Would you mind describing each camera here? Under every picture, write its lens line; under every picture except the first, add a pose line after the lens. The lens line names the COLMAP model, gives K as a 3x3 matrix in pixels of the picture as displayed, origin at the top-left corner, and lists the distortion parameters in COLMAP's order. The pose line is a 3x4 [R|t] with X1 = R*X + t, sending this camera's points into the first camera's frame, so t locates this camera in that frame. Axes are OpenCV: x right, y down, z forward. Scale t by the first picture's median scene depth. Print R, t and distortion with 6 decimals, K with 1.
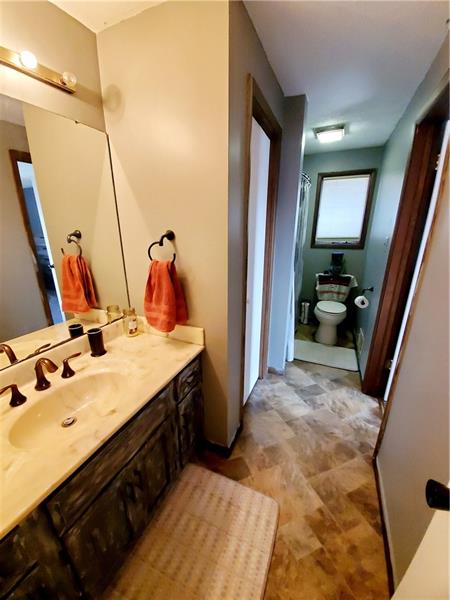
lens RADIAL K [[238.7, 0, 222.6], [0, 238.7, 303.8], [0, 0, 1]] dist [0.010193, -0.015741]
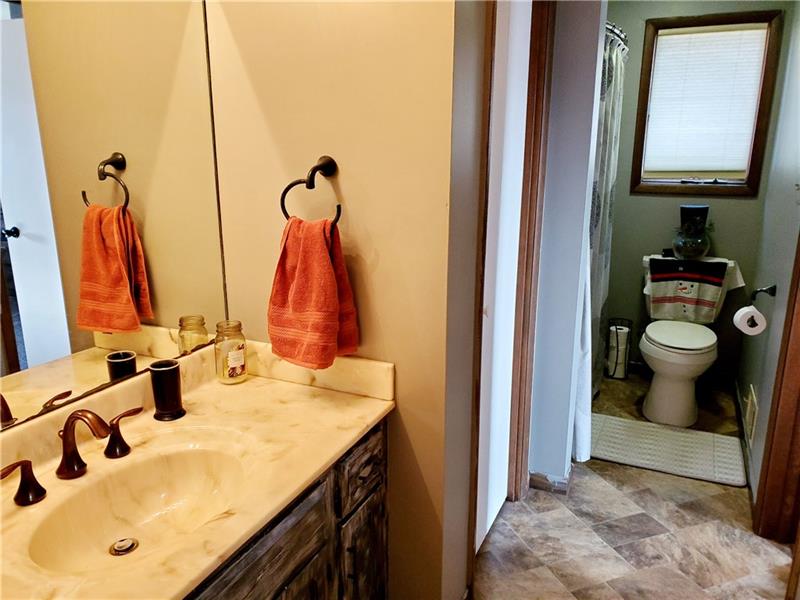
lens RADIAL K [[620.7, 0, 406.1], [0, 620.7, 300.5], [0, 0, 1]] dist [0.049423, -0.045325]
pose [[0.999966, 0.008208, -0.000517, -0.048824], [-0.008224, 0.998331, -0.057163, 0.042458], [0.000047, 0.057165, 0.998365, -0.193437]]
